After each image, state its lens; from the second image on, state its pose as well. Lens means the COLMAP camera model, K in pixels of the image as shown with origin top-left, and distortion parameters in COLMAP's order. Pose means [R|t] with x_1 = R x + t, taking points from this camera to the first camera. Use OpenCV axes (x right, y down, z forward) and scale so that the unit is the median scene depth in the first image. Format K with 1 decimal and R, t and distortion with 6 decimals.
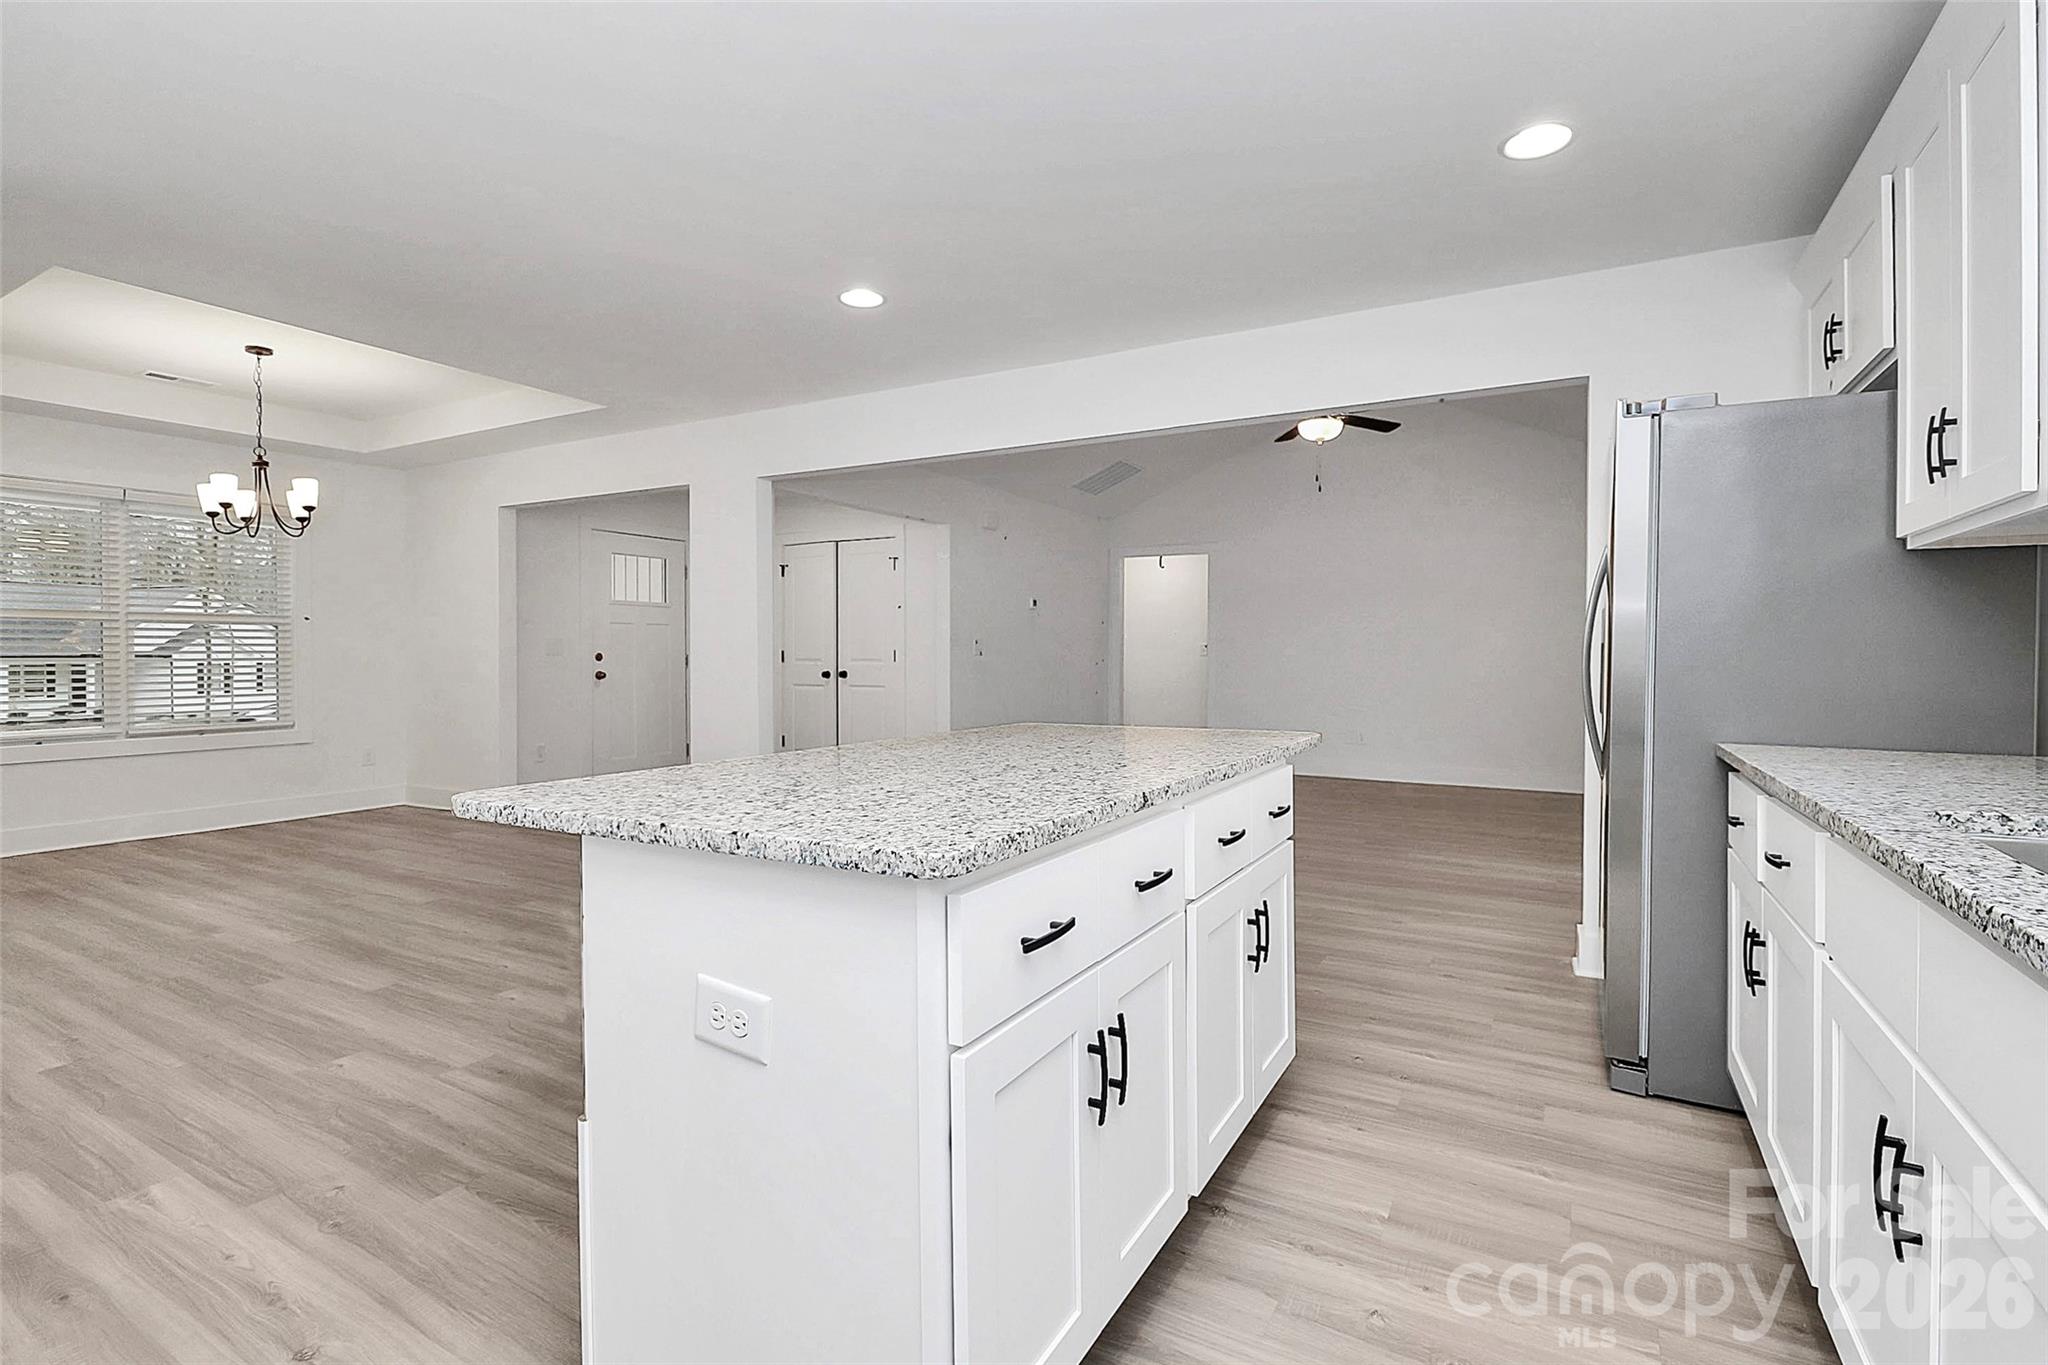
lens RADIAL K [[971.4, 0, 1020.4], [0, 971.4, 676.8], [0, 0, 1]] dist [0.002713, -0.005330]
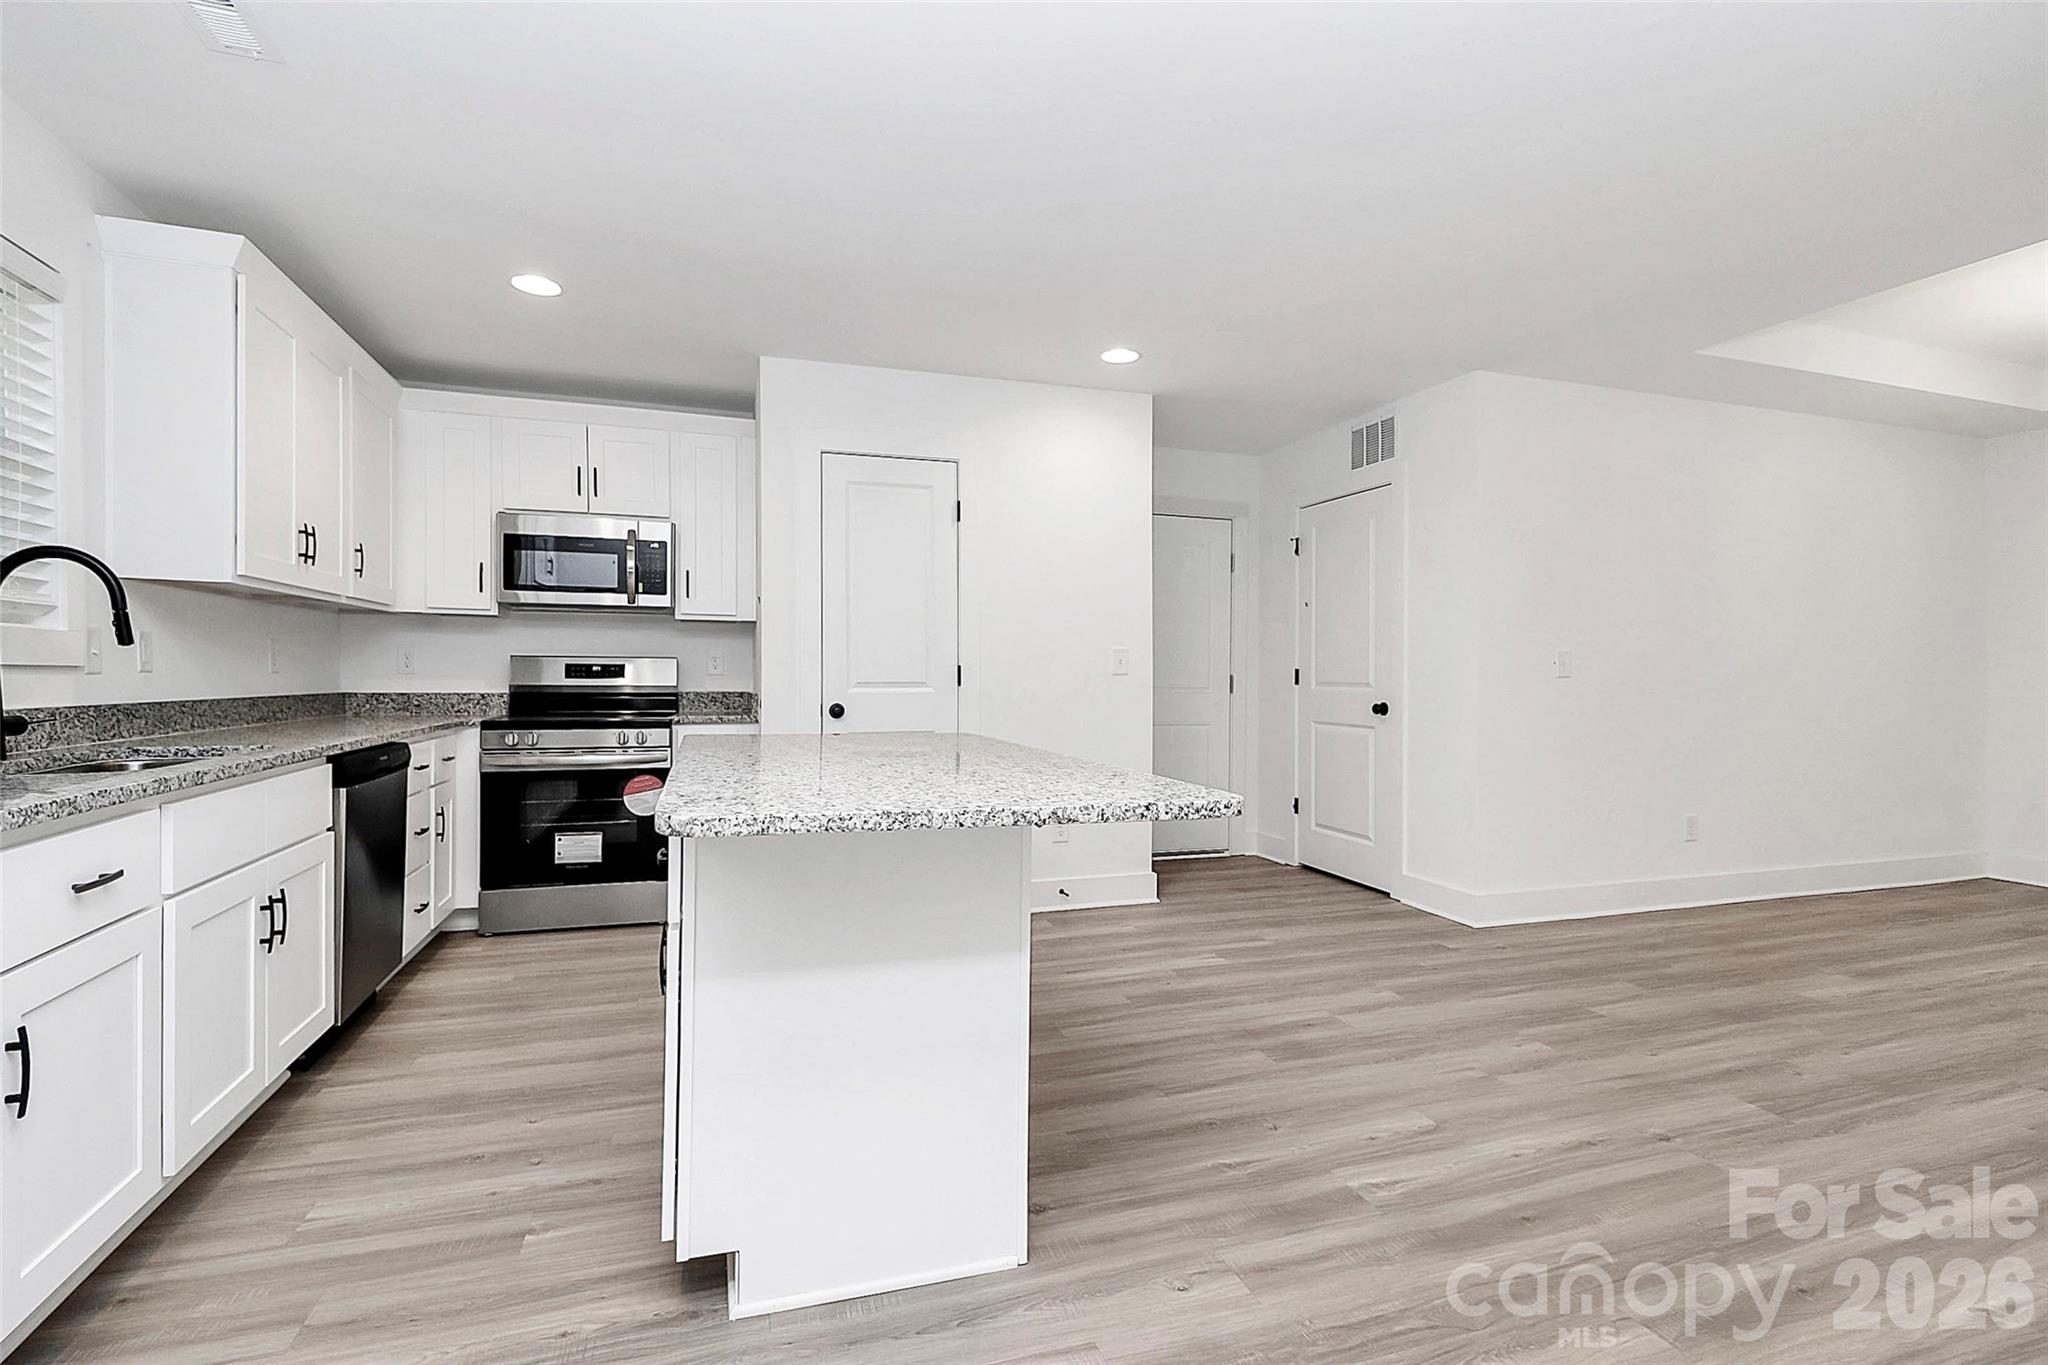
lens RADIAL K [[971.4, 0, 1002.2], [0, 971.4, 676.3], [0, 0, 1]] dist [0.002713, -0.005330]
pose [[-0.683304, -0.003772, -0.730124, 0.315729], [-0.026224, 0.999468, 0.019379, -0.016227], [0.729662, 0.032389, -0.683040, 0.823829]]
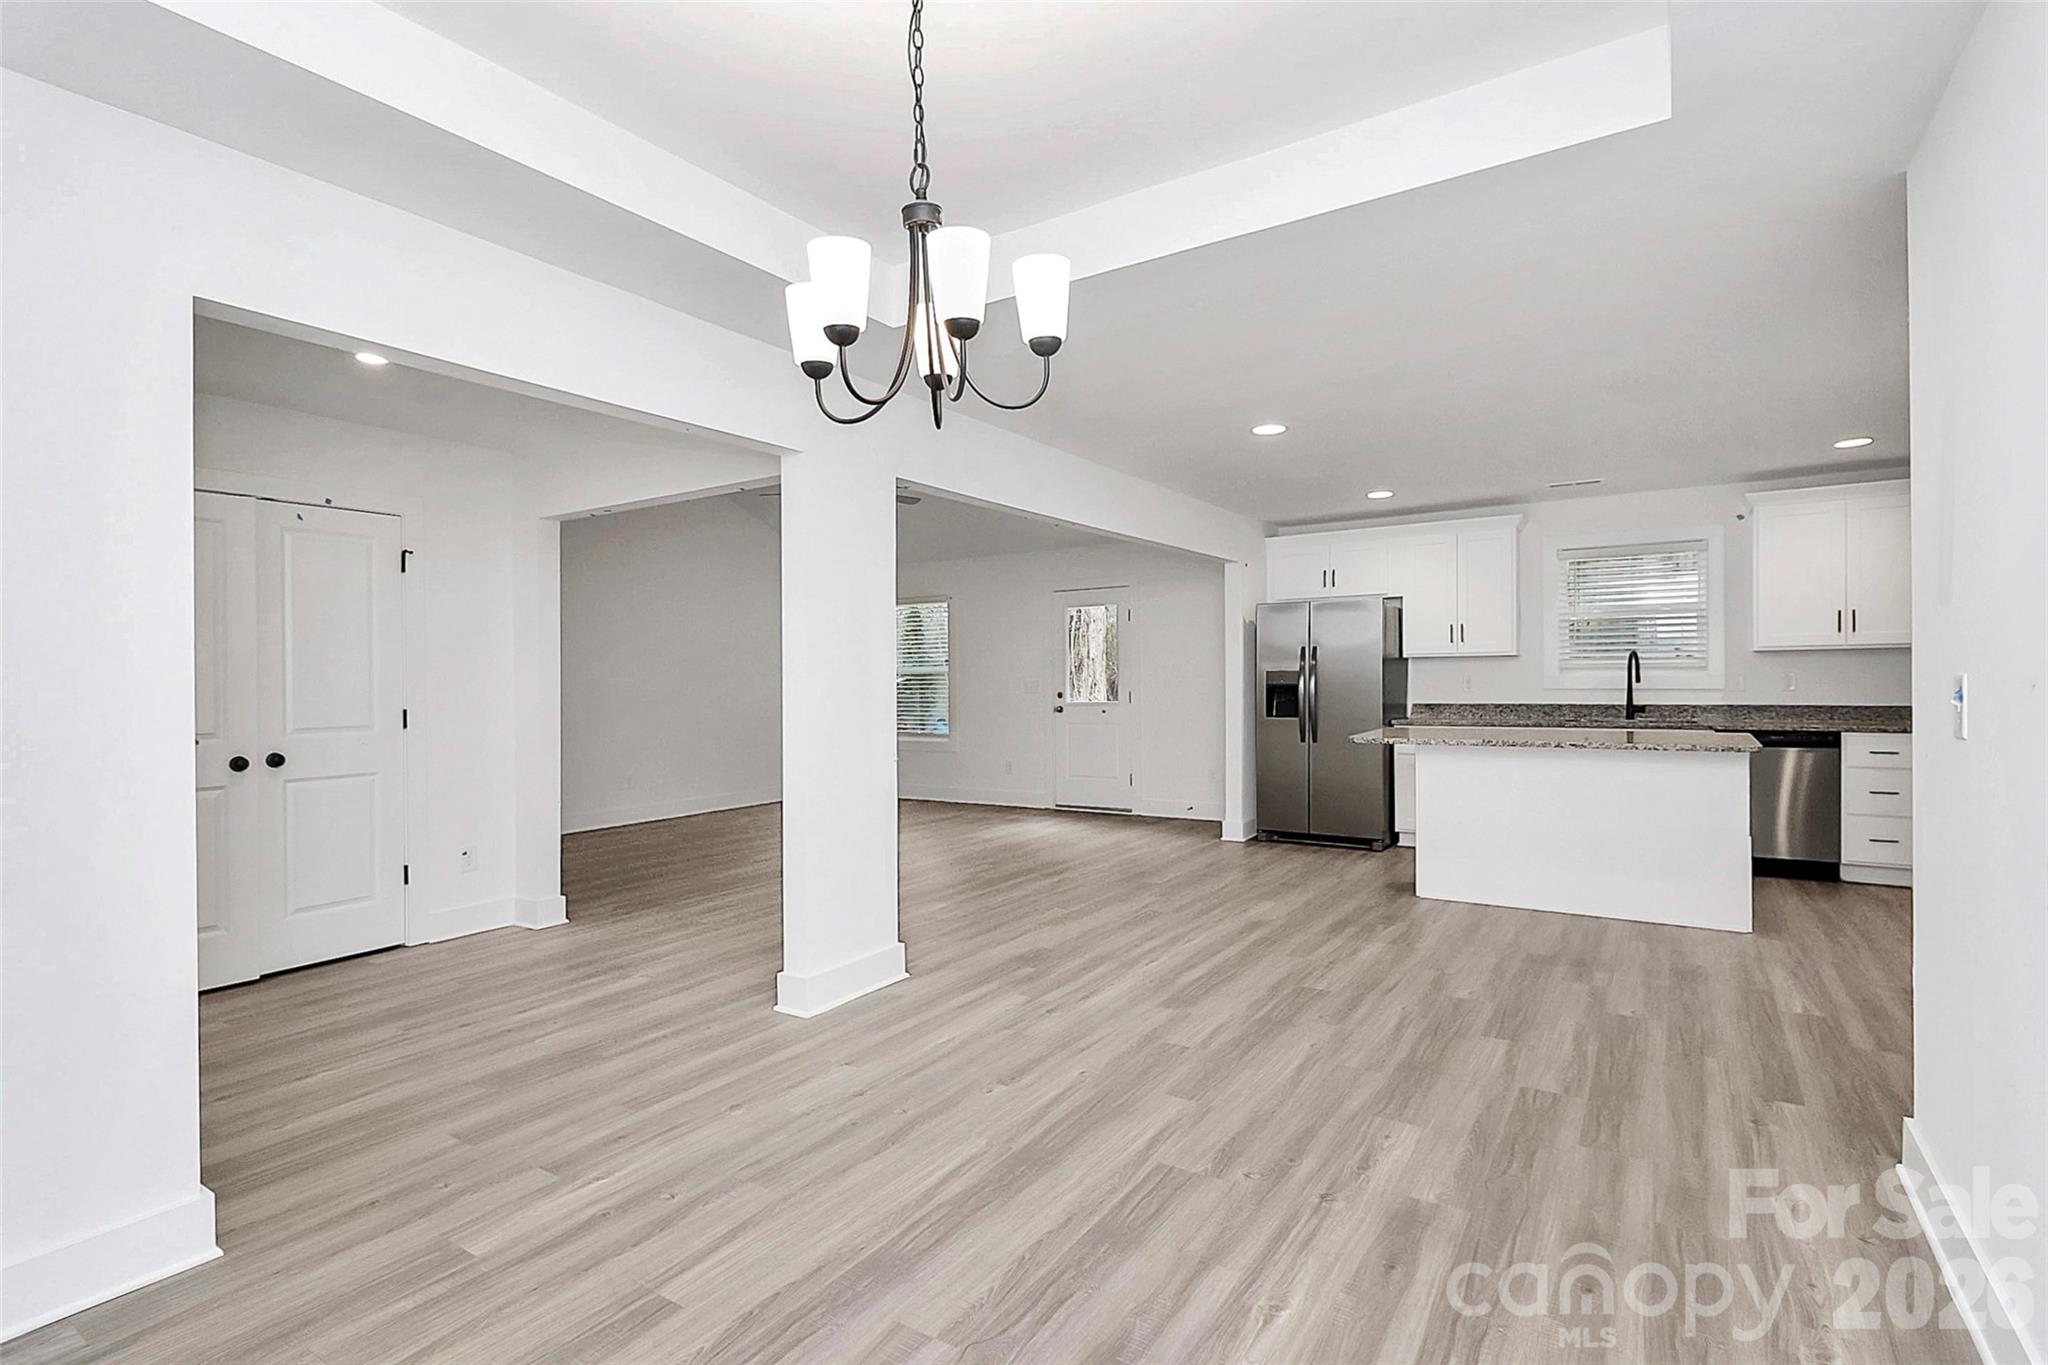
lens RADIAL K [[971.4, 0, 1044.0], [0, 971.4, 695.4], [0, 0, 1]] dist [0.002713, -0.005330]
pose [[0.056723, -0.018246, 0.998223, -1.131158], [0.039594, 0.999088, 0.016012, -0.047450], [-0.997605, 0.038616, 0.057393, 0.937813]]
